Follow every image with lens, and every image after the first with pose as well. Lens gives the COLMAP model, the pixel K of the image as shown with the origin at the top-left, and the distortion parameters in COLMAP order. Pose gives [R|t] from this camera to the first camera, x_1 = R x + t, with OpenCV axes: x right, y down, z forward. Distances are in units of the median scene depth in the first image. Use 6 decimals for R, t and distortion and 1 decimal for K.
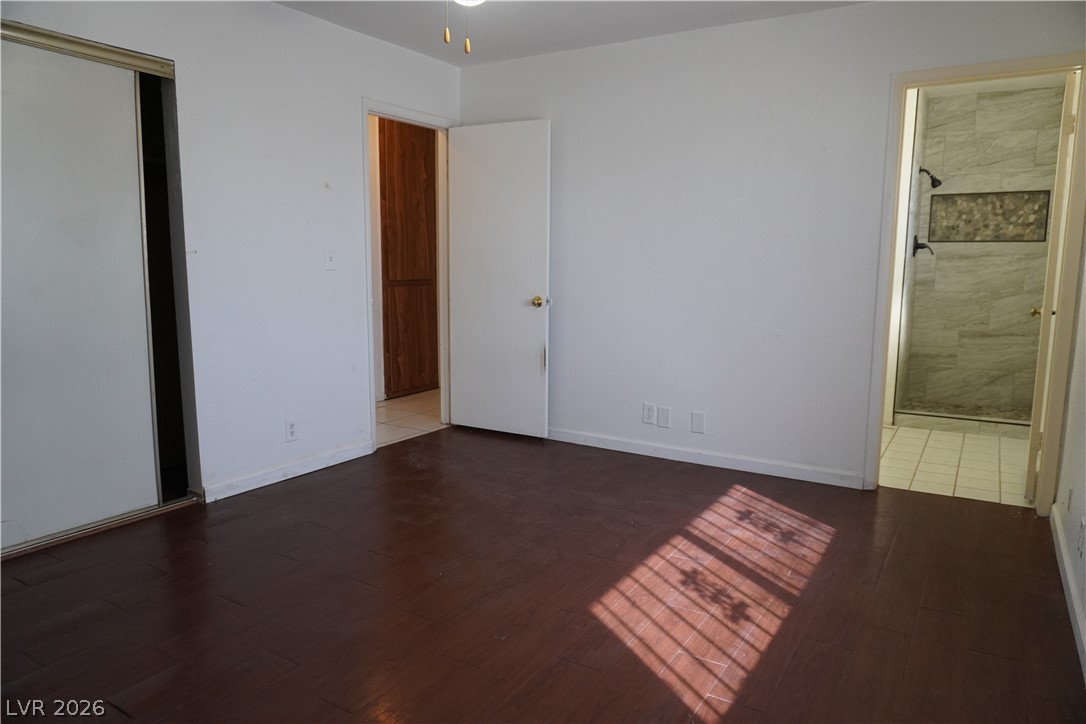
lens RADIAL K [[724.6, 0, 542.7], [0, 724.6, 364.6], [0, 0, 1]] dist [-0.046522, 0.026120]
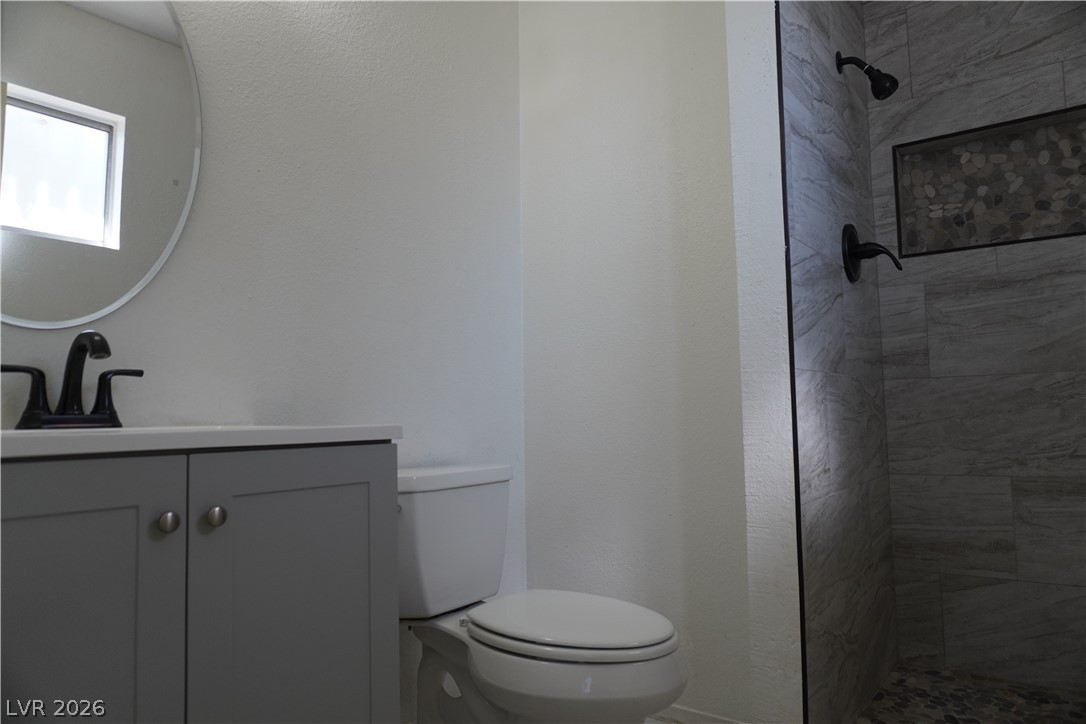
lens RADIAL K [[724.6, 0, 542.7], [0, 724.6, 364.6], [0, 0, 1]] dist [-0.046522, 0.026120]
pose [[0.996311, -0.031381, -0.079866, 0.373938], [0.013784, 0.977171, -0.212008, -0.029813], [0.084696, 0.210125, 0.973999, 0.610991]]
